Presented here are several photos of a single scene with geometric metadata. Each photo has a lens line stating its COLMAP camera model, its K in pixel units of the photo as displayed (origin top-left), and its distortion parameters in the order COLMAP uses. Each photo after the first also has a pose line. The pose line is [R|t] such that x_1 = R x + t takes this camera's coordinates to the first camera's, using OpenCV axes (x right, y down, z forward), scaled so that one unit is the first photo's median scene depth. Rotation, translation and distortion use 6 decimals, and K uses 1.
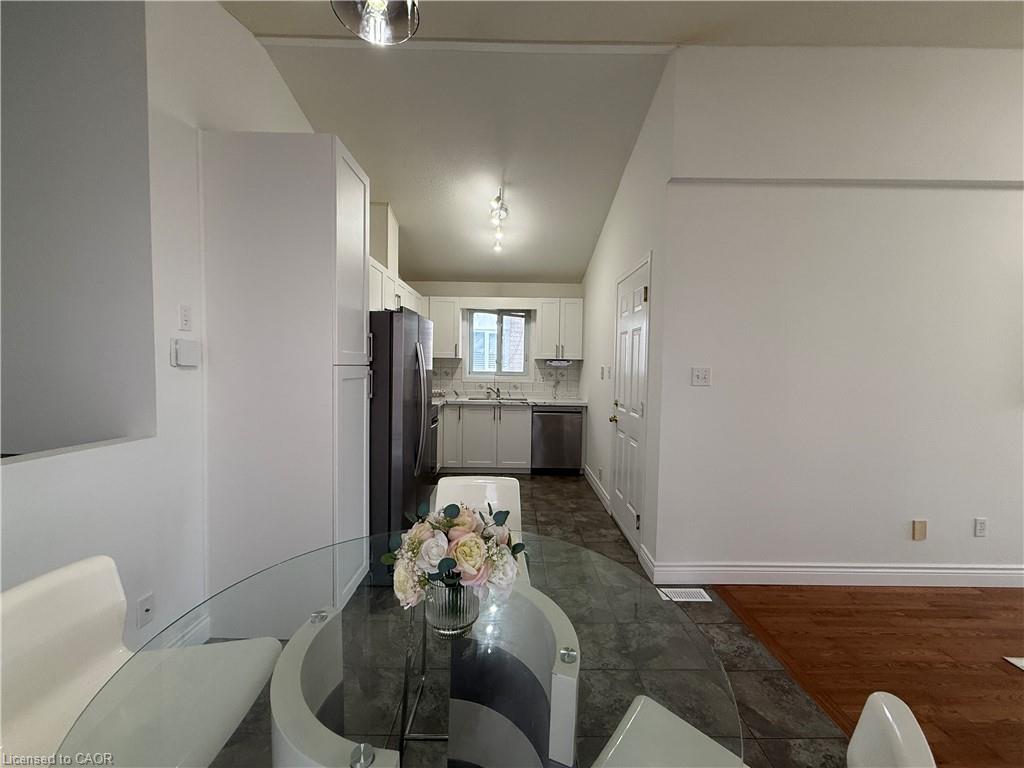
lens RADIAL K [[414.0, 0, 508.0], [0, 414.0, 386.0], [0, 0, 1]] dist [-0.002244, 0.000947]
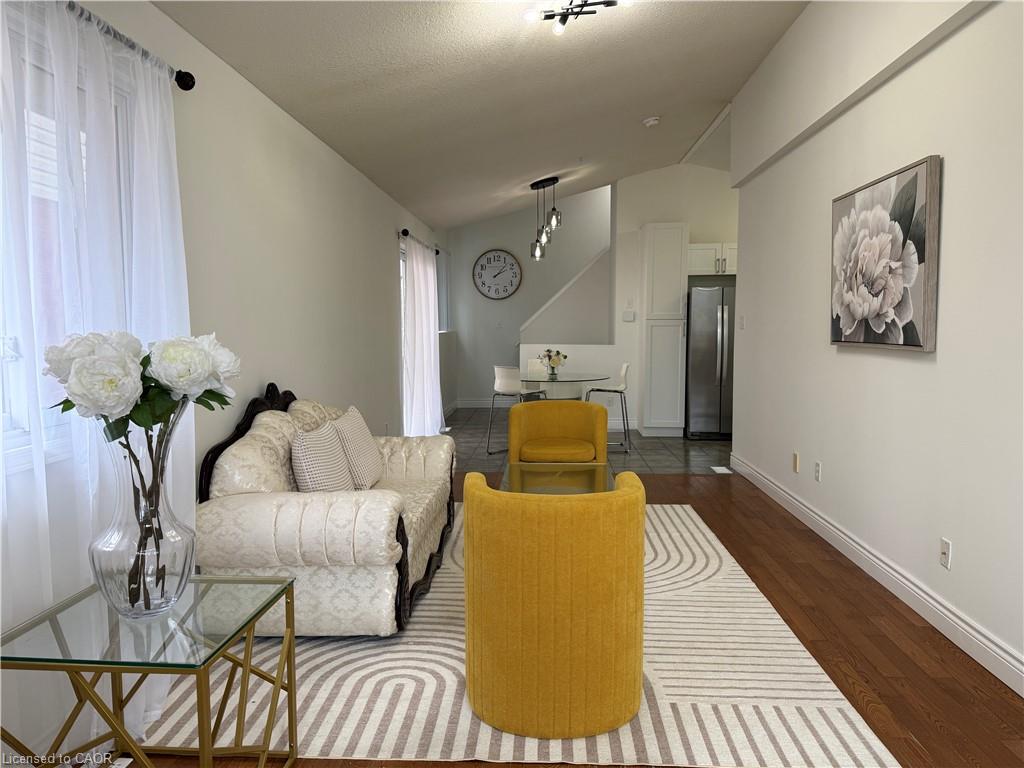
lens RADIAL K [[705.3, 0, 508.0], [0, 705.3, 387.2], [0, 0, 1]] dist [0.069271, -0.060449]
pose [[-0.055996, 0.075298, -0.995588, 1.704141], [-0.046041, 0.995897, 0.077911, 0.025751], [0.997369, 0.050200, -0.052299, 0.203872]]
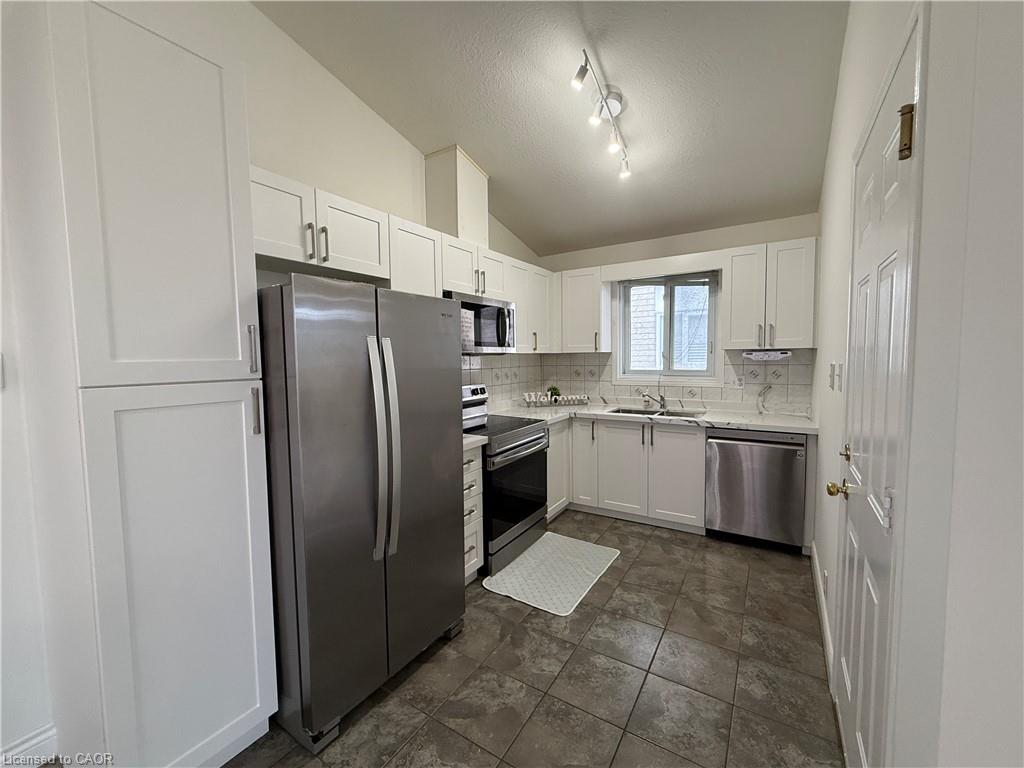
lens RADIAL K [[414.0, 0, 515.7], [0, 414.0, 384.0], [0, 0, 1]] dist [-0.002244, 0.000947]
pose [[0.846400, 0.007202, -0.532498, 0.168026], [0.000801, 0.999890, 0.014797, -0.029110], [0.532546, -0.012951, 0.846302, 0.389485]]
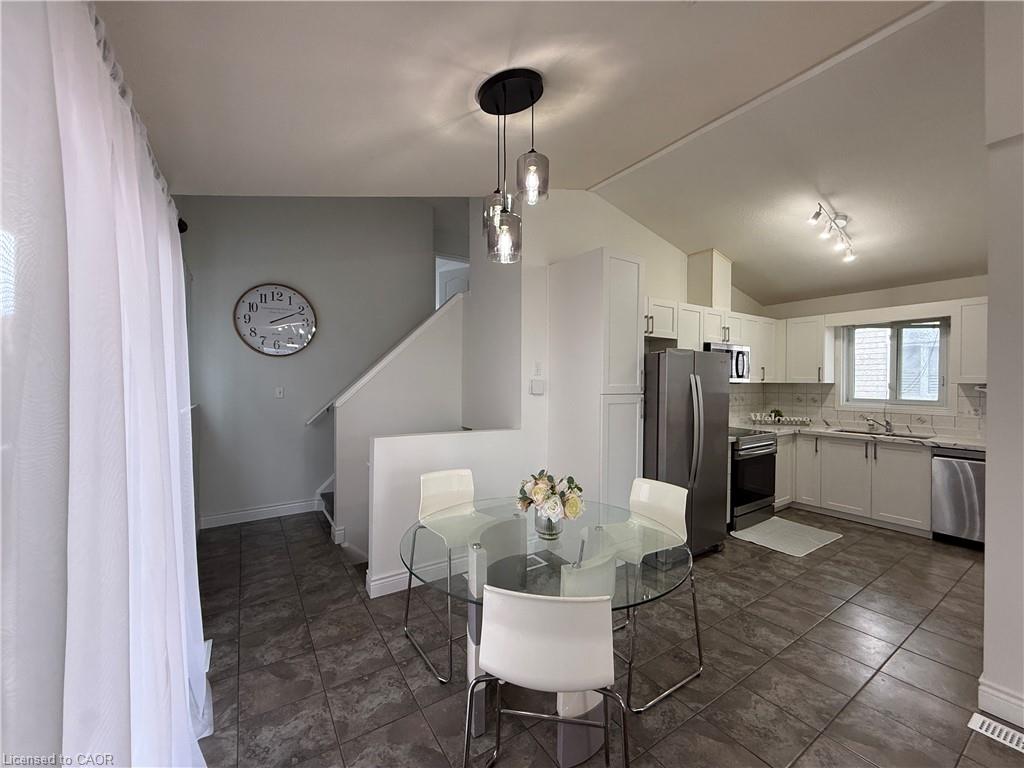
lens RADIAL K [[414.0, 0, 505.5], [0, 414.0, 382.7], [0, 0, 1]] dist [-0.002244, 0.000947]
pose [[0.542849, -0.008009, -0.839792, 0.309926], [-0.040323, 0.998553, -0.035588, -0.011525], [0.838862, 0.053182, 0.541741, -0.058835]]
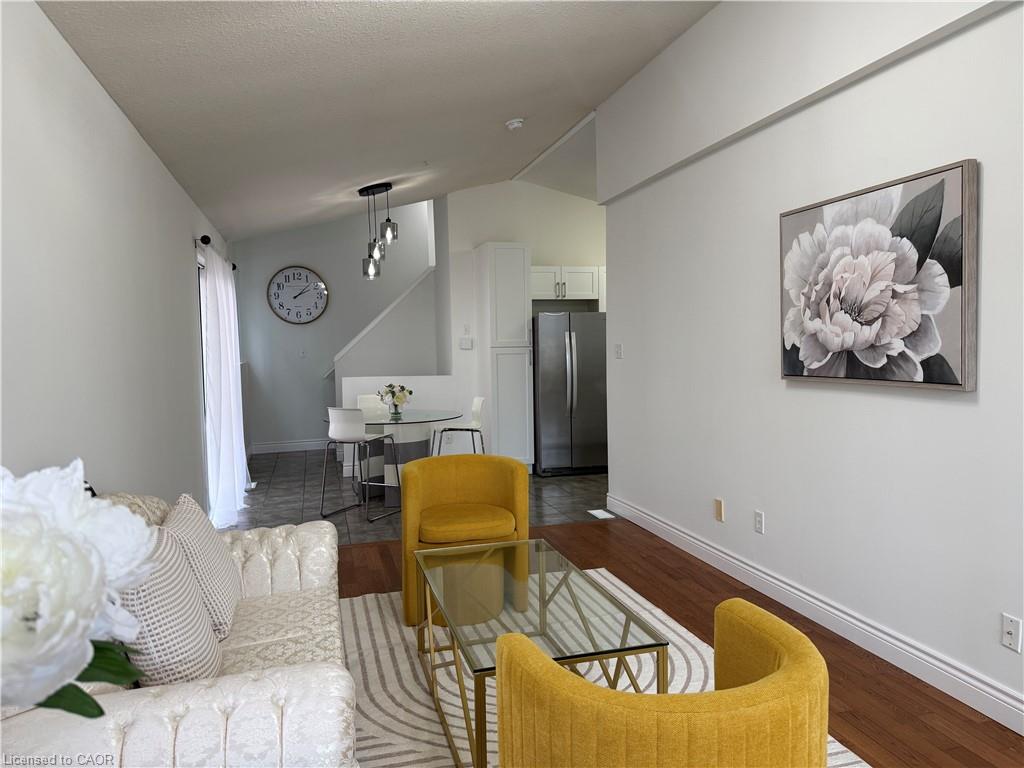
lens RADIAL K [[705.3, 0, 510.3], [0, 705.3, 389.5], [0, 0, 1]] dist [0.069271, -0.060449]
pose [[0.271243, 0.042852, -0.961557, 1.444277], [-0.025995, 0.998970, 0.037186, 0.013280], [0.962160, 0.014909, 0.272078, 0.050467]]
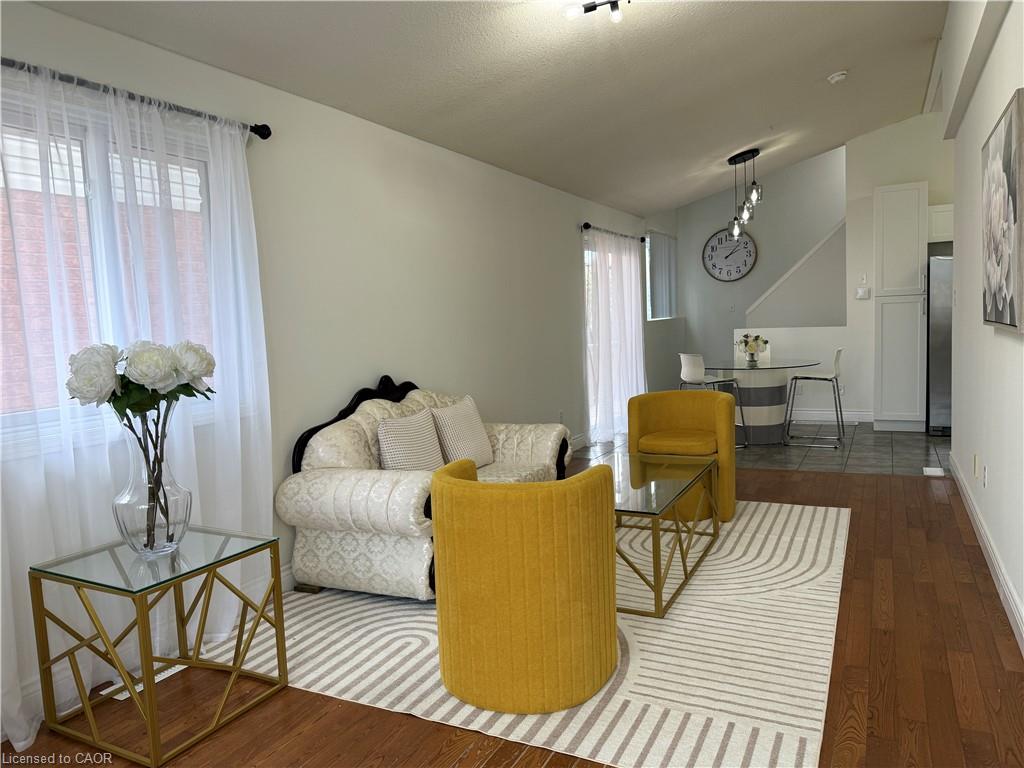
lens RADIAL K [[705.3, 0, 521.8], [0, 705.3, 384.5], [0, 0, 1]] dist [0.069271, -0.060449]
pose [[-0.444757, 0.091294, -0.890986, 1.664430], [-0.006634, 0.994428, 0.105205, 0.009745], [0.895627, 0.052701, -0.441673, 0.470962]]
